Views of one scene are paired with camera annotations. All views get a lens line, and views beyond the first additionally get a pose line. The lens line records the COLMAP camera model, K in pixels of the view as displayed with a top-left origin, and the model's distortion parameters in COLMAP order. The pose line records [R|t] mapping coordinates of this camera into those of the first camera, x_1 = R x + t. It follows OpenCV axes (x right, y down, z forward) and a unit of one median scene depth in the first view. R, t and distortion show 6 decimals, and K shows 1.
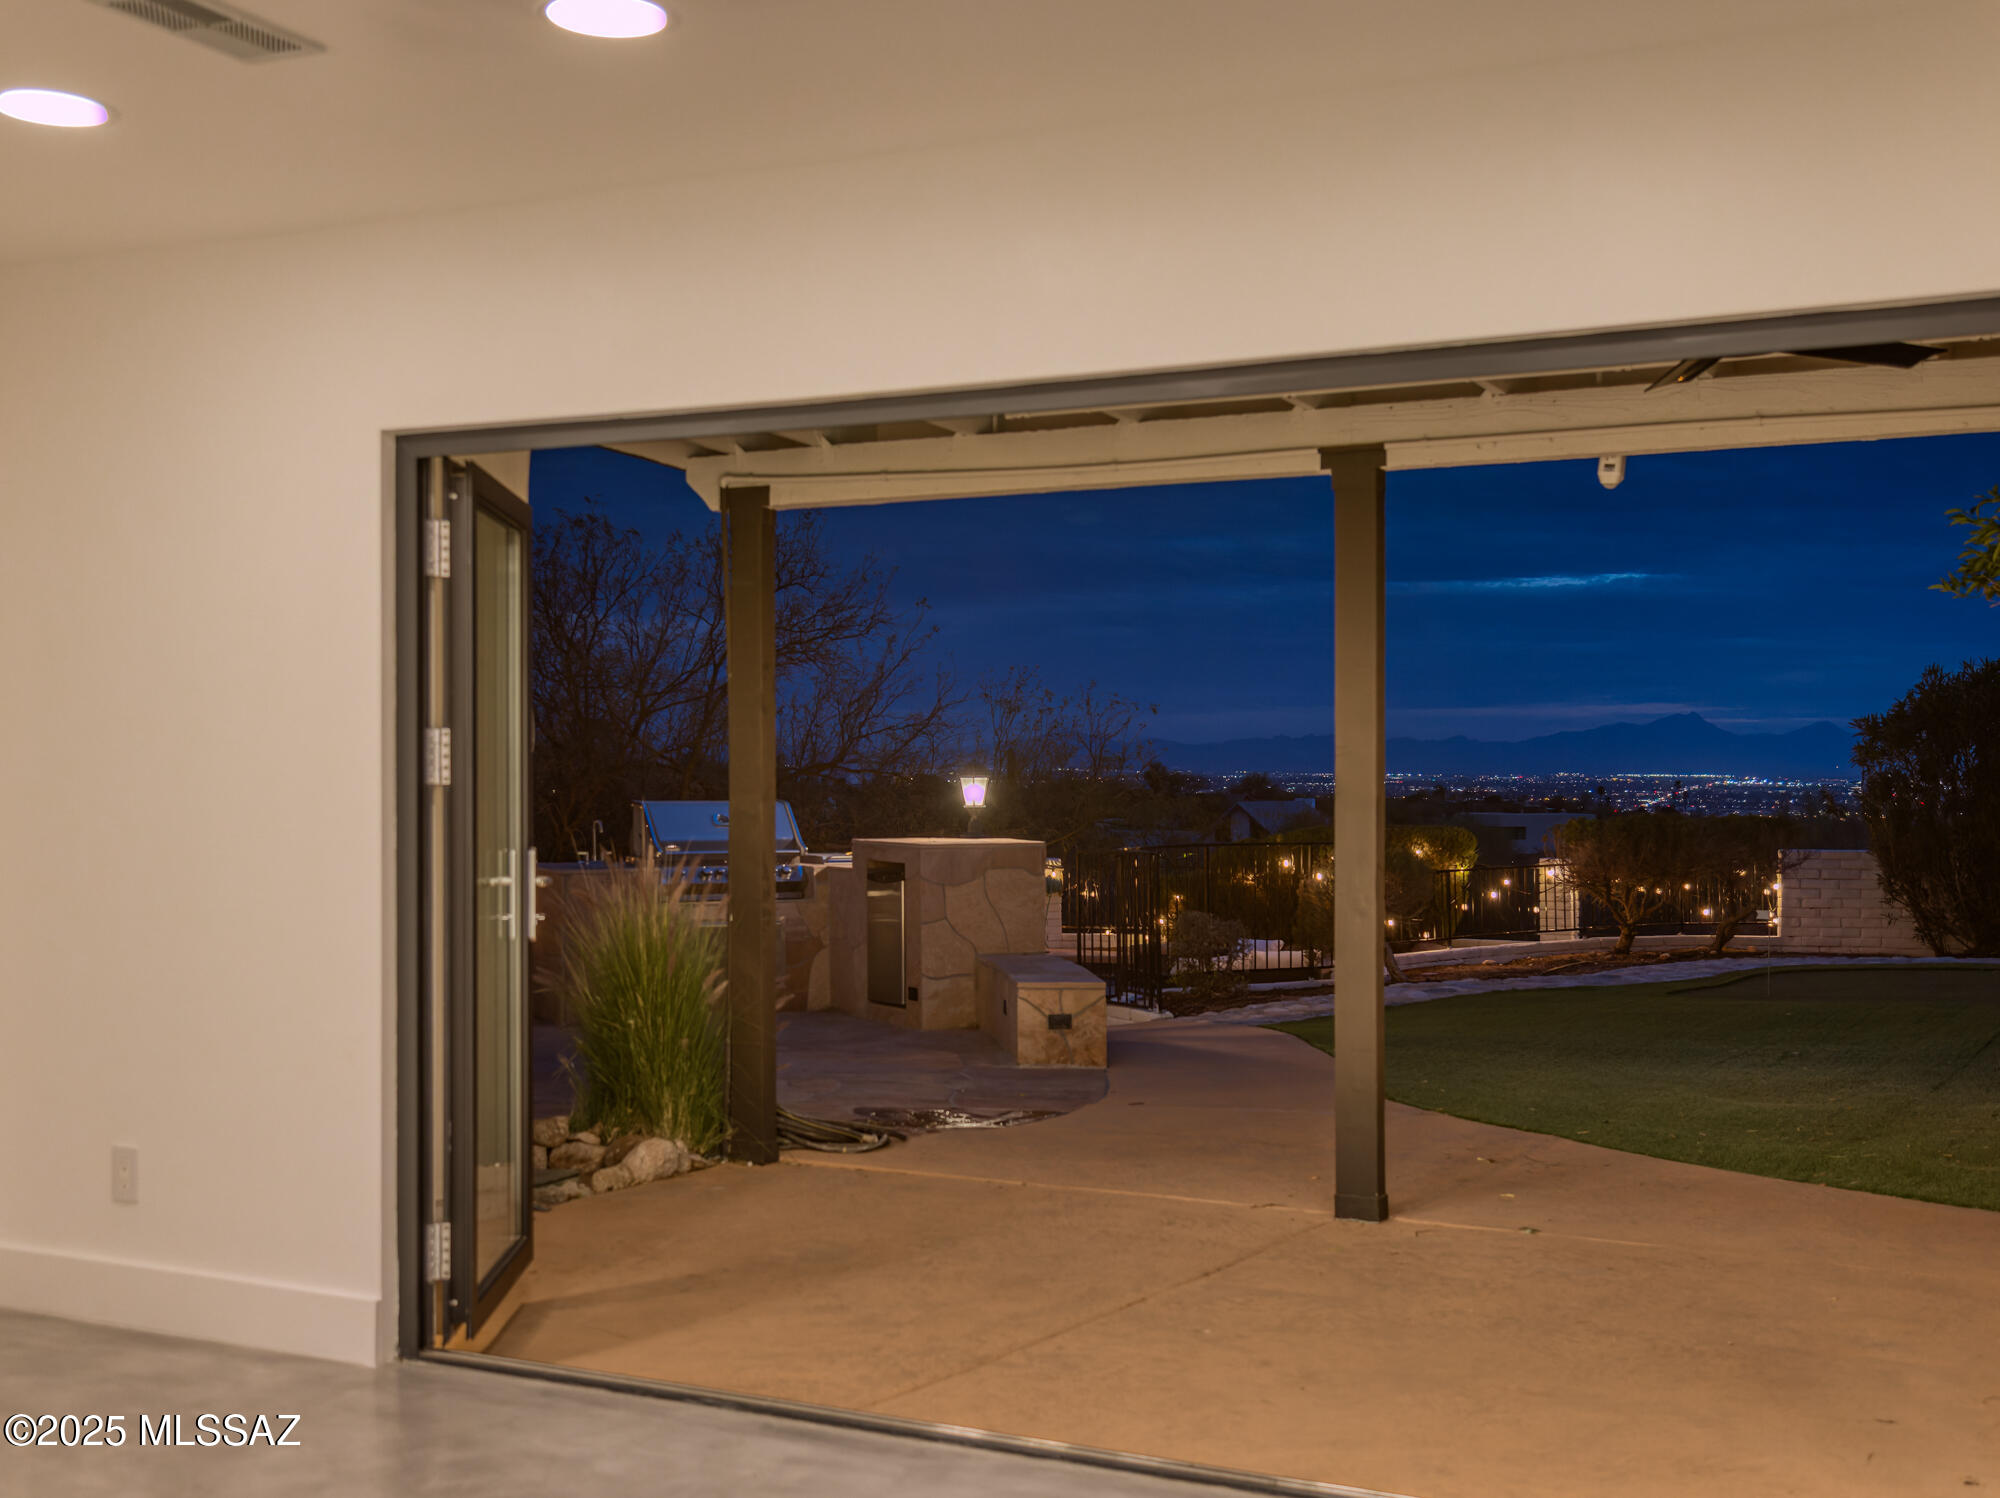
lens RADIAL K [[2318.4, 0, 1000.0], [0, 2318.4, 749.0], [0, 0, 1]] dist [0.010208, -0.007375]
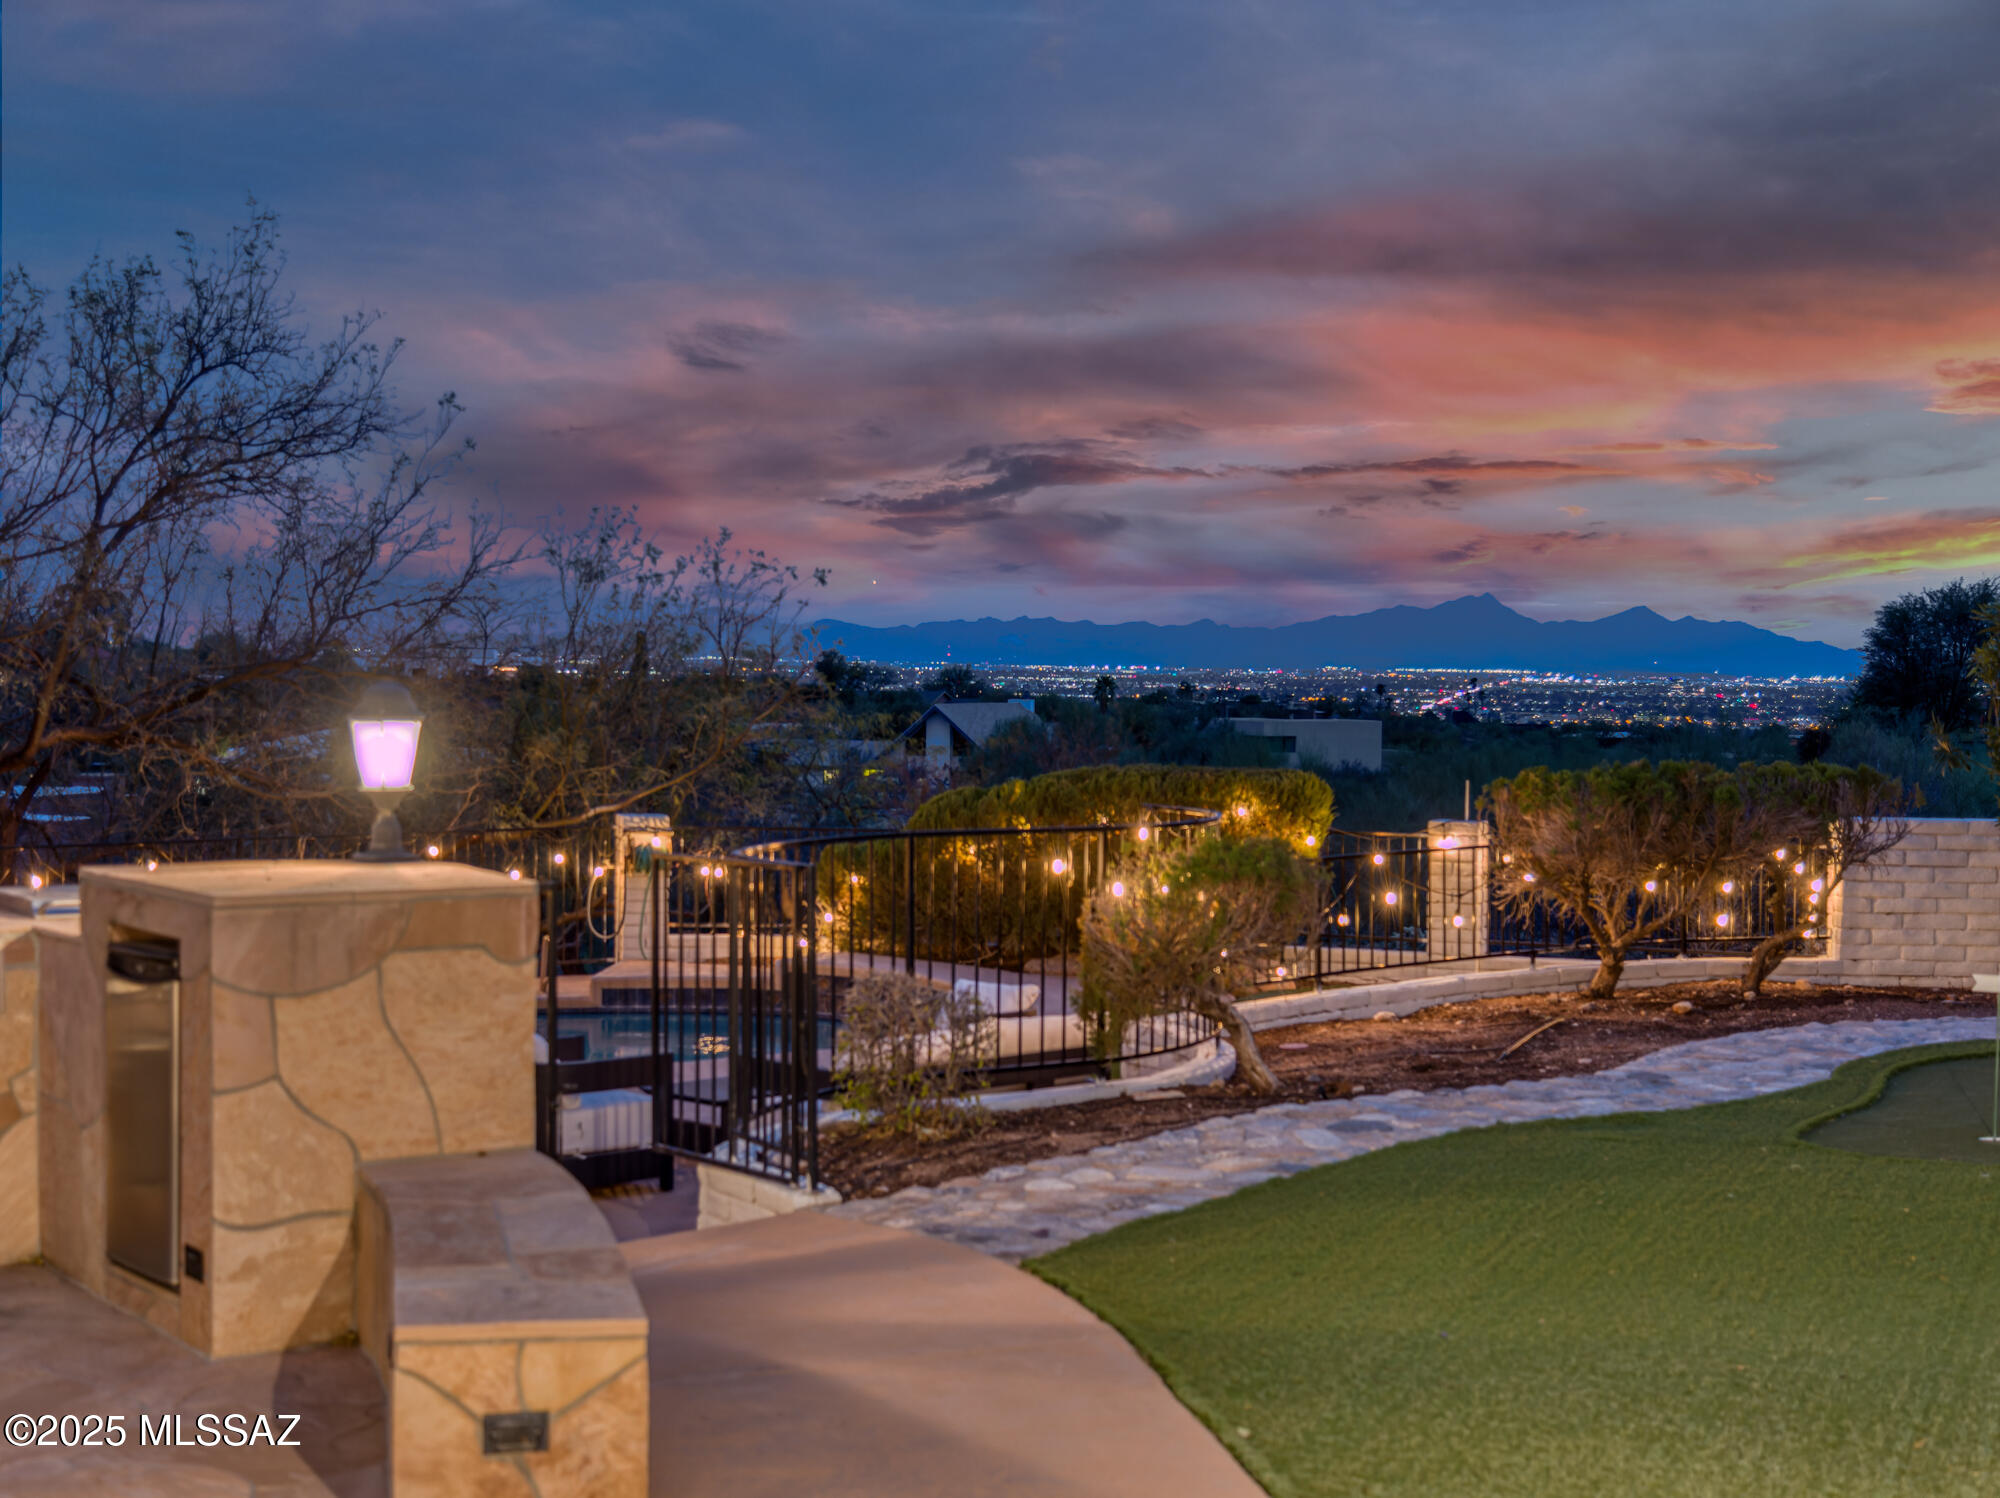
lens RADIAL K [[2858.4, 0, 1000.0], [0, 2858.4, 749.0], [0, 0, 1]] dist [0.022868, 0.030036]
pose [[0.992042, 0.003542, 0.125855, 0.019570], [-0.008670, 0.999153, 0.040214, -0.002684], [-0.125606, -0.040985, 0.991233, 0.248551]]
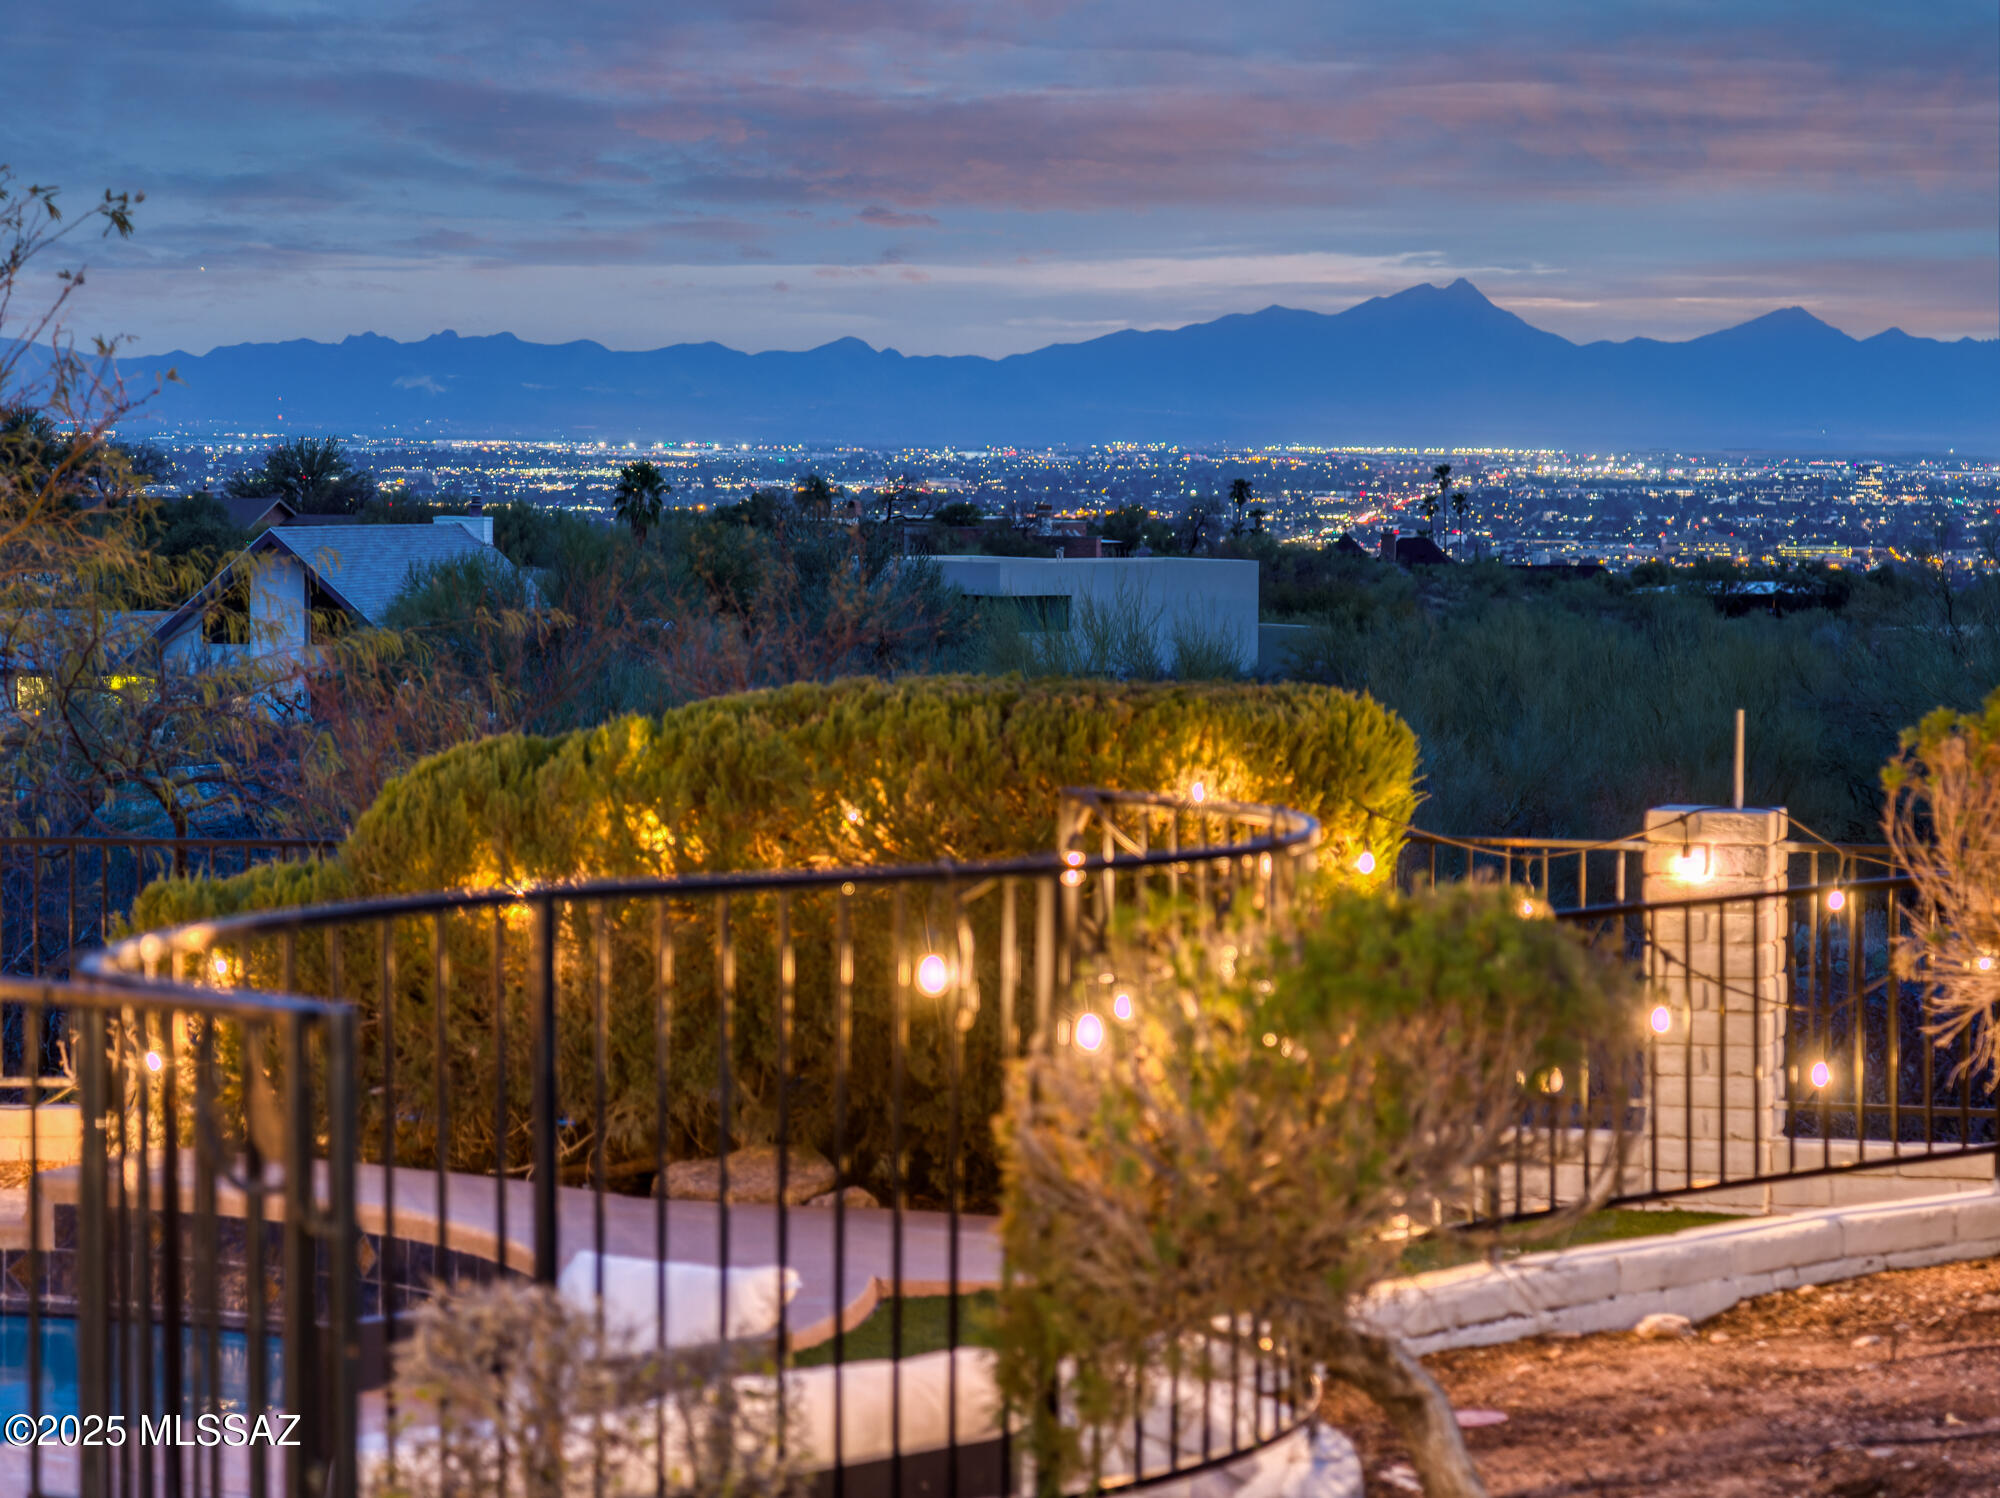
lens RADIAL K [[6251.8, 0, 1000.0], [0, 6251.8, 749.0], [0, 0, 1]] dist [0.051065, 1.322830]
pose [[0.974991, -0.006889, 0.222138, 0.009247], [-0.006490, 0.998211, 0.059443, -0.000352], [-0.222150, -0.059398, 0.973201, 0.346248]]
